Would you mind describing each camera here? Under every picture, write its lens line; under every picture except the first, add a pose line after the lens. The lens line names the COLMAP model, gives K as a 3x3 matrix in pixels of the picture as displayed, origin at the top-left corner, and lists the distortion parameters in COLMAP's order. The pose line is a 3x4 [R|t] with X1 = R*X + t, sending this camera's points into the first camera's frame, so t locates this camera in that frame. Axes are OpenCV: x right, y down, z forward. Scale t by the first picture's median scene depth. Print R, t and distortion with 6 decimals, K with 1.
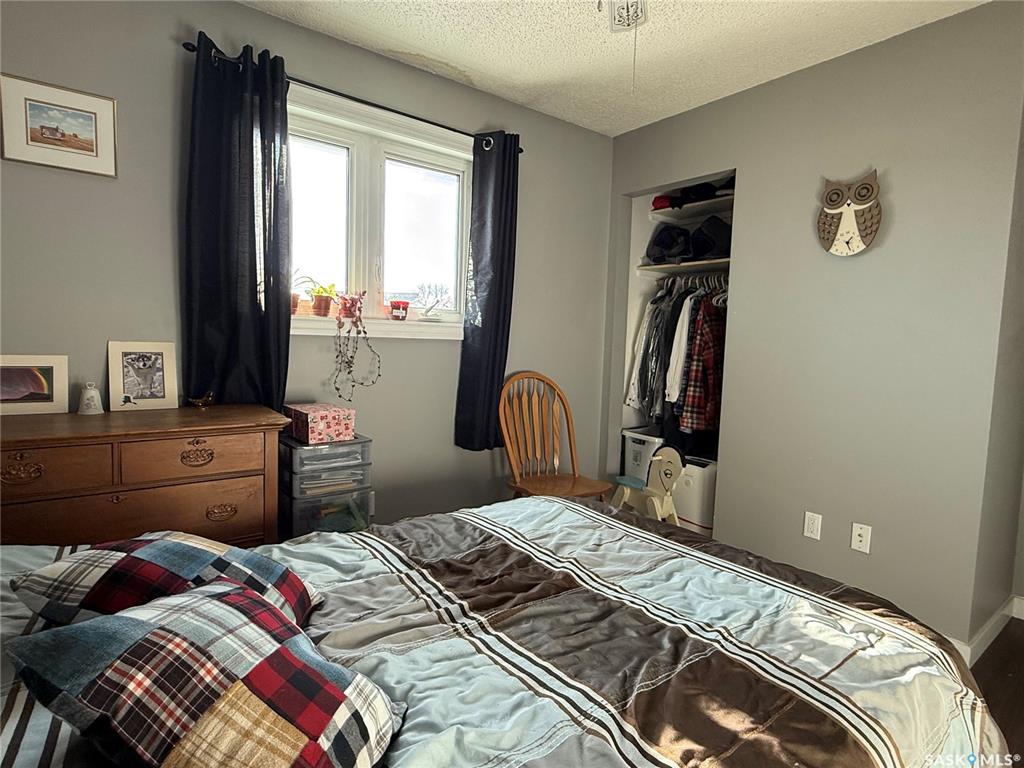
lens RADIAL K [[538.3, 0, 512.0], [0, 538.3, 384.0], [0, 0, 1]] dist [0.003466, -0.000152]
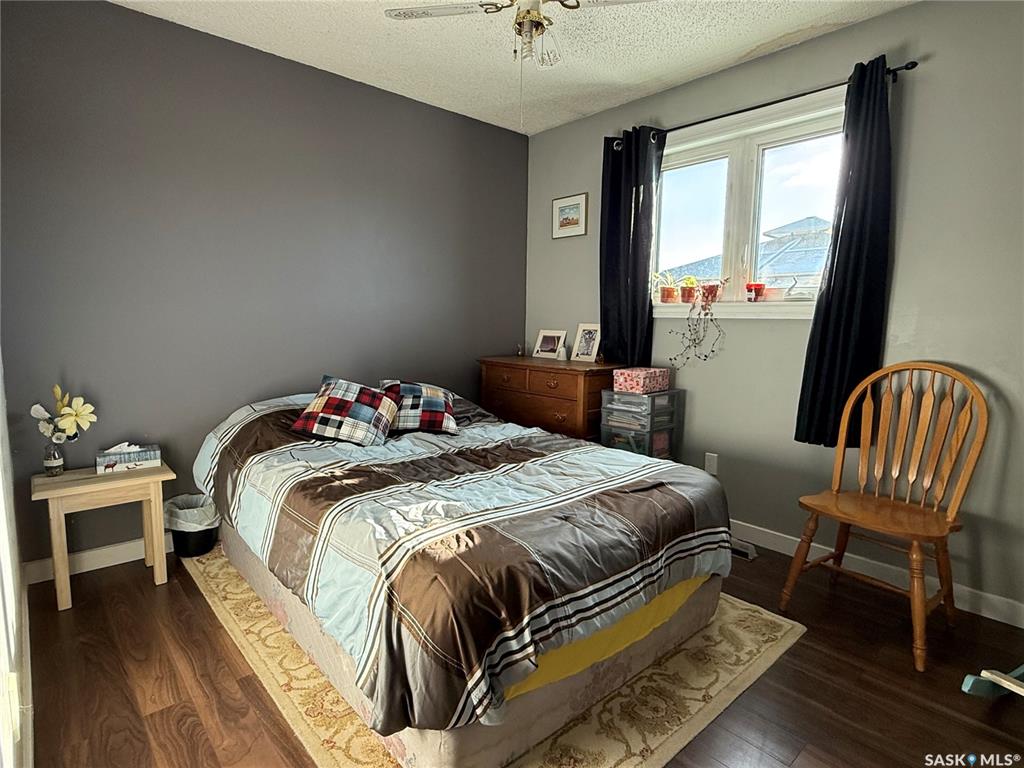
lens RADIAL K [[538.3, 0, 512.0], [0, 538.3, 384.0], [0, 0, 1]] dist [0.003466, -0.000152]
pose [[0.091356, 0.084703, -0.992209, 1.017026], [-0.100424, 0.992080, 0.075446, 0.010938], [0.990742, 0.092749, 0.099138, 0.559017]]
